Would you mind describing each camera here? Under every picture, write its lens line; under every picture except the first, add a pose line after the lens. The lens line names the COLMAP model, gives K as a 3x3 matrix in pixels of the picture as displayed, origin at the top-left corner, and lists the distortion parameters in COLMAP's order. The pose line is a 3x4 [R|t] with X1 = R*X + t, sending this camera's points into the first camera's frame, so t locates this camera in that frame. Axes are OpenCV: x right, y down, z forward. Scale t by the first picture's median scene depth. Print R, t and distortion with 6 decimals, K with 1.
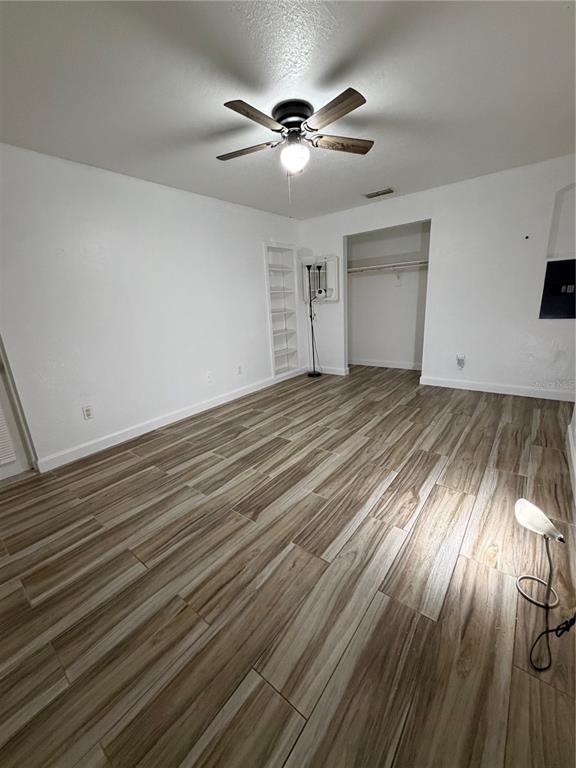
lens RADIAL K [[307.6, 0, 288.0], [0, 307.6, 384.0], [0, 0, 1]] dist [0.016092, 0.000196]
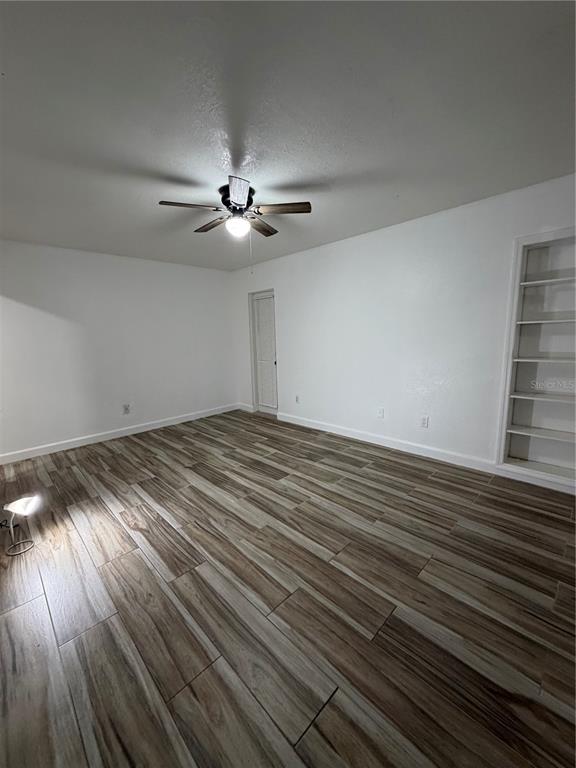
lens RADIAL K [[307.6, 0, 288.0], [0, 307.6, 384.0], [0, 0, 1]] dist [0.016092, 0.000196]
pose [[-0.125201, 0.217661, -0.967961, 0.984812], [-0.227181, 0.943426, 0.241528, -0.392041], [0.965771, 0.250142, -0.068669, 1.101434]]
